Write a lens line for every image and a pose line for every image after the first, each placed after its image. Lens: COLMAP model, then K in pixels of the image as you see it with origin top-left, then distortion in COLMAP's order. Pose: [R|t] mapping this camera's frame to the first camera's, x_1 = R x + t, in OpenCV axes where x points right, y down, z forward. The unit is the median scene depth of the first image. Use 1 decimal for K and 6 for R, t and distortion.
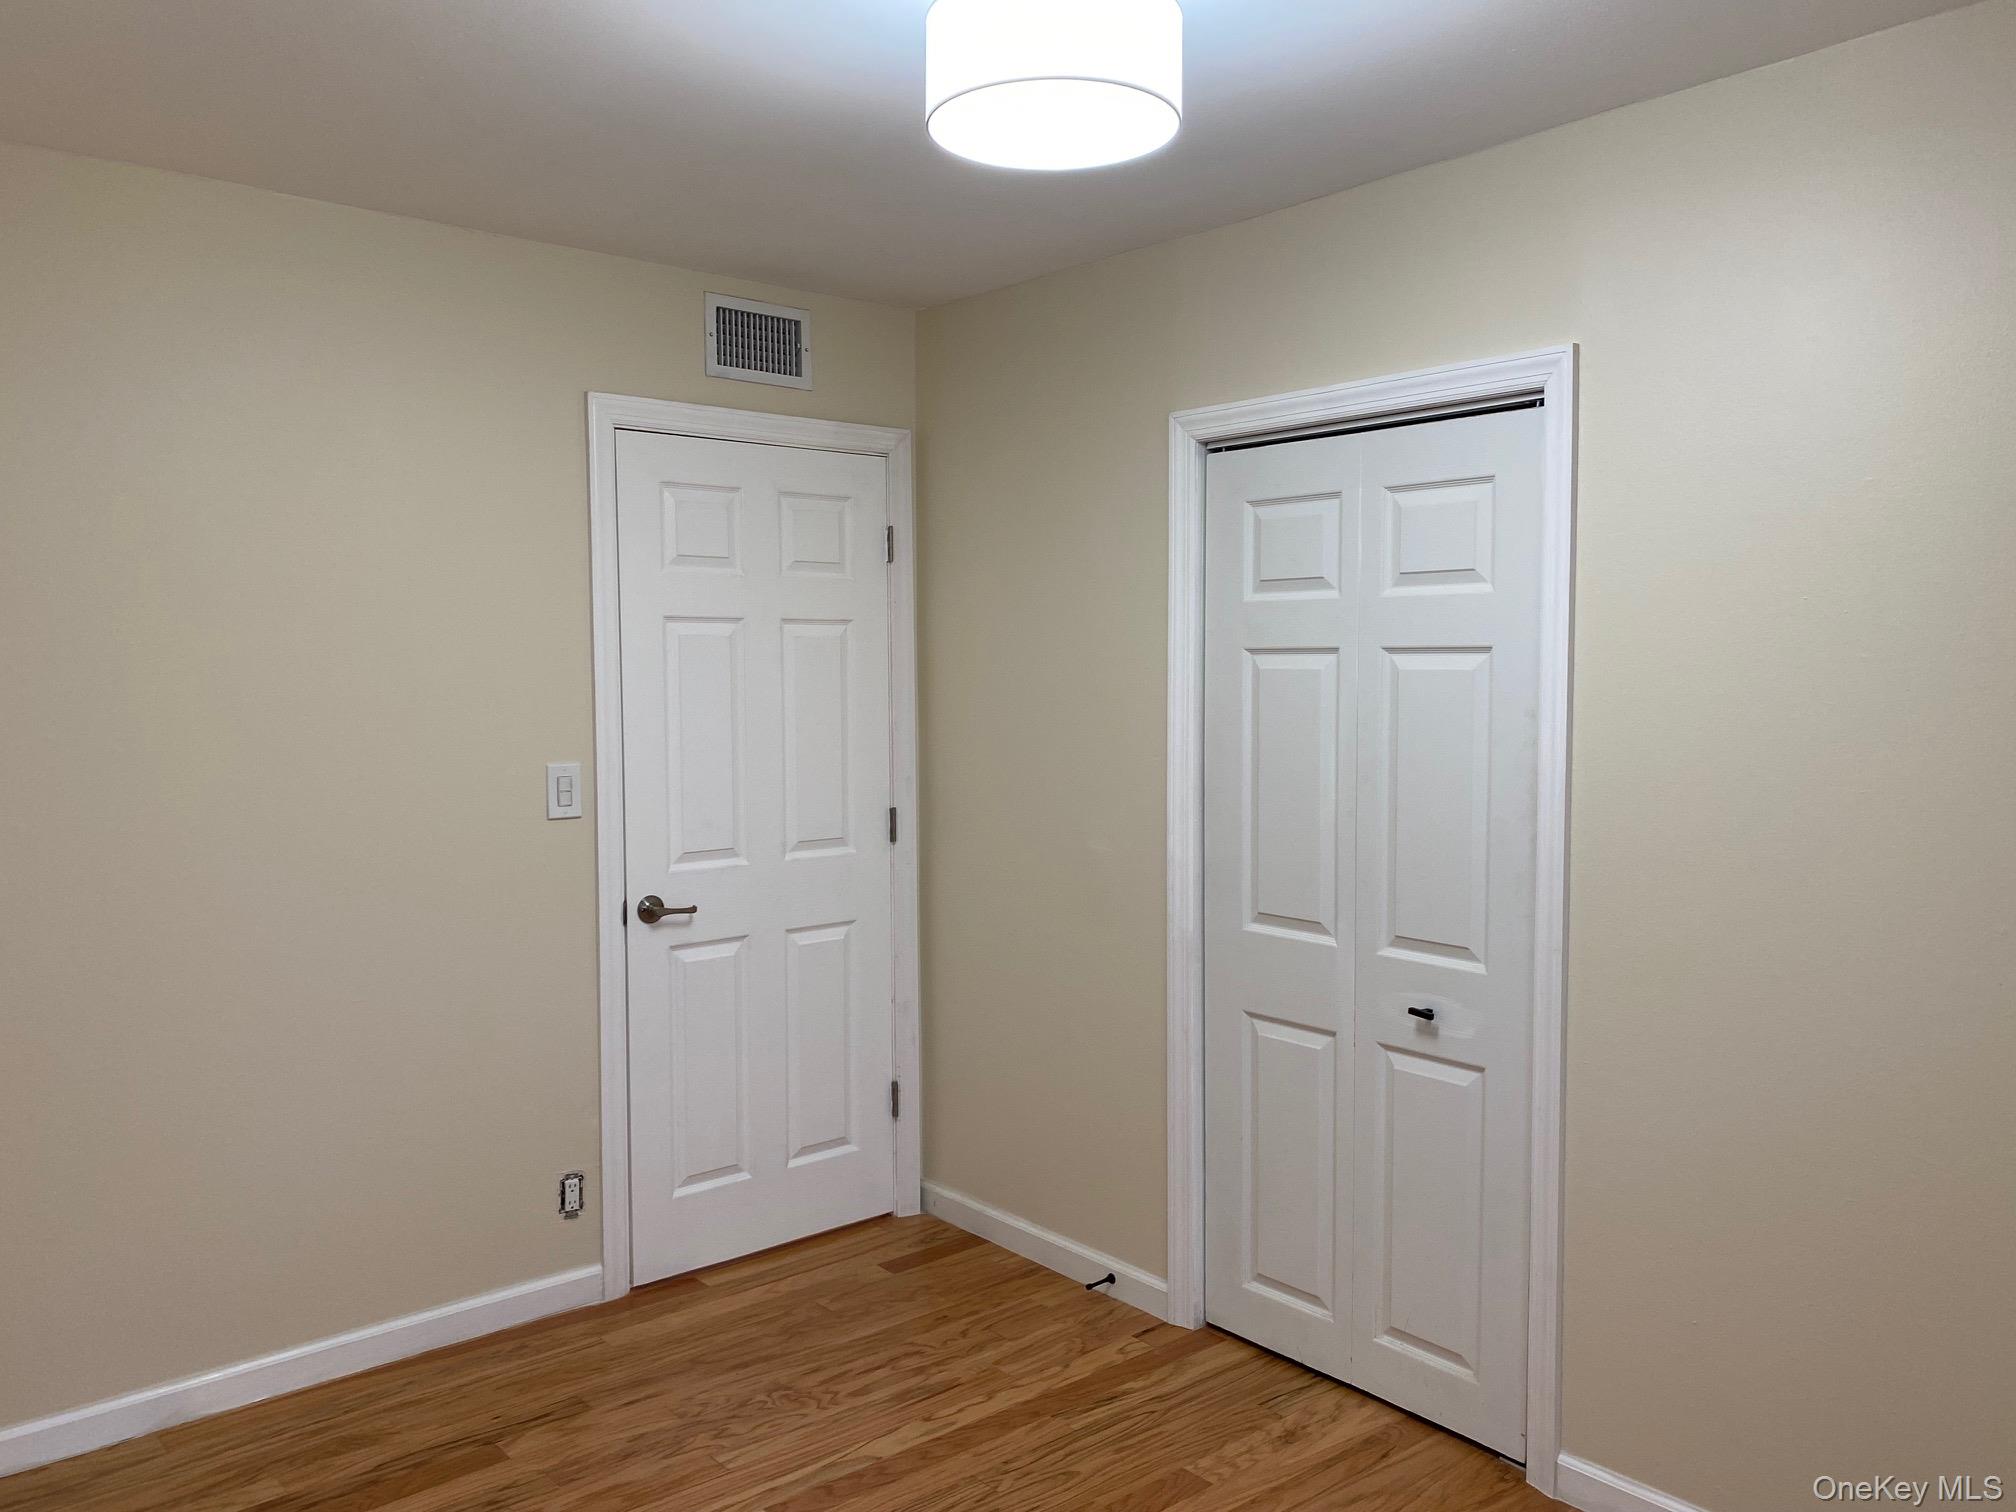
lens RADIAL K [[1535.3, 0, 1019.7], [0, 1535.3, 756.5], [0, 0, 1]] dist [0.028987, -0.023908]
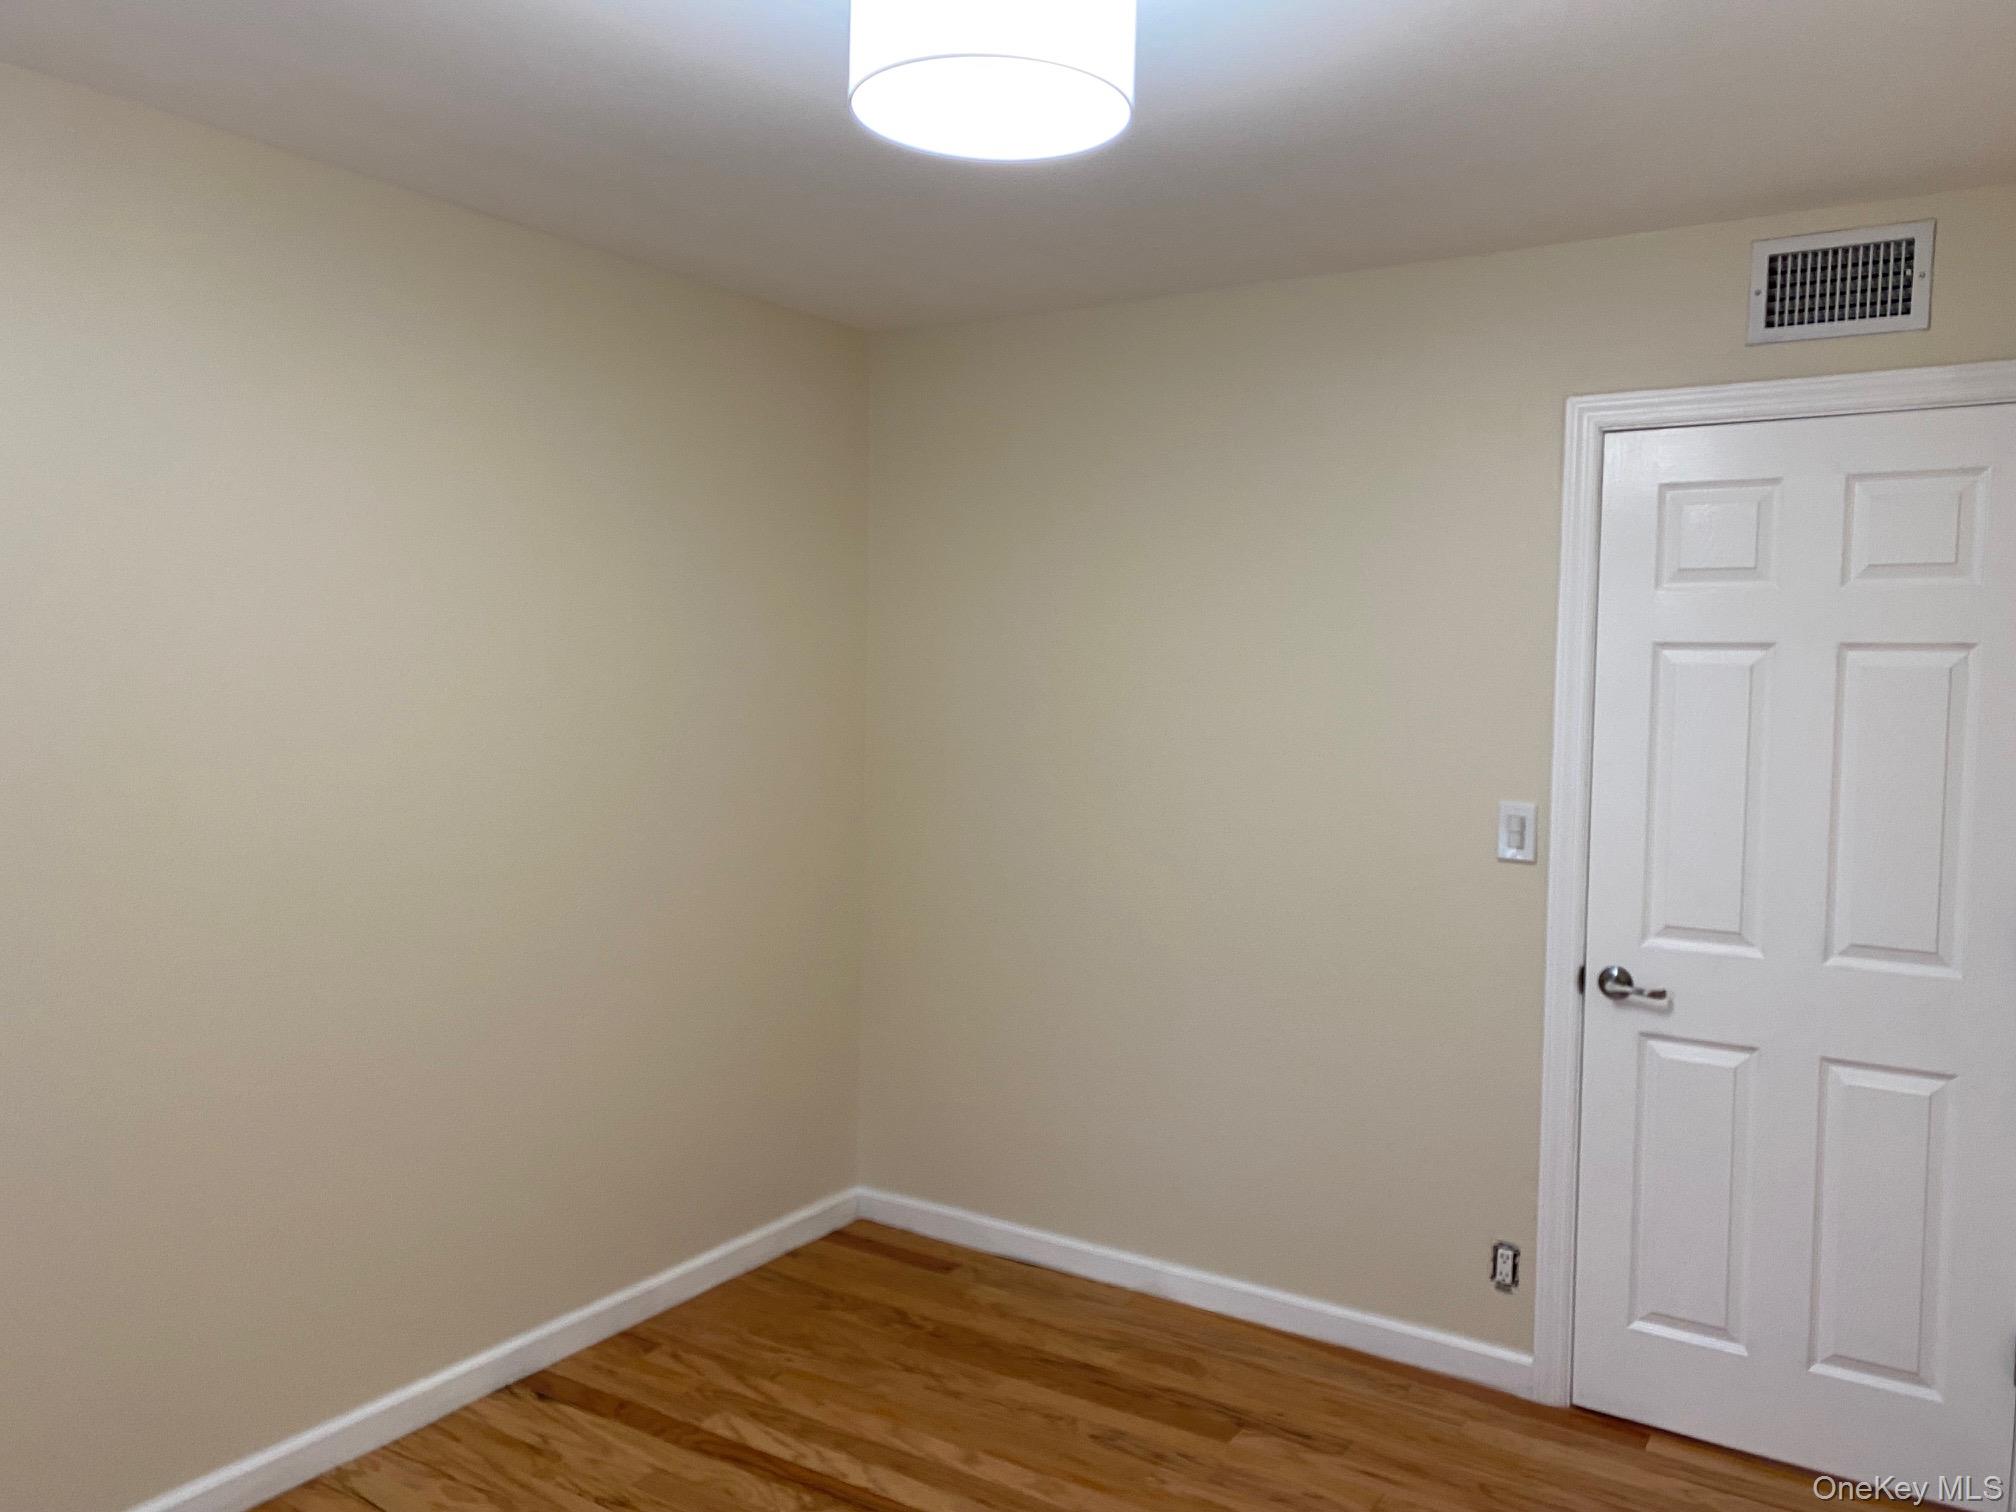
lens RADIAL K [[1535.3, 0, 1022.5], [0, 1535.3, 759.8], [0, 0, 1]] dist [0.028987, -0.023908]
pose [[0.283481, 0.061959, -0.956974, 0.482525], [-0.082665, 0.995775, 0.039984, -0.031806], [0.955408, 0.067774, 0.287405, 0.421533]]
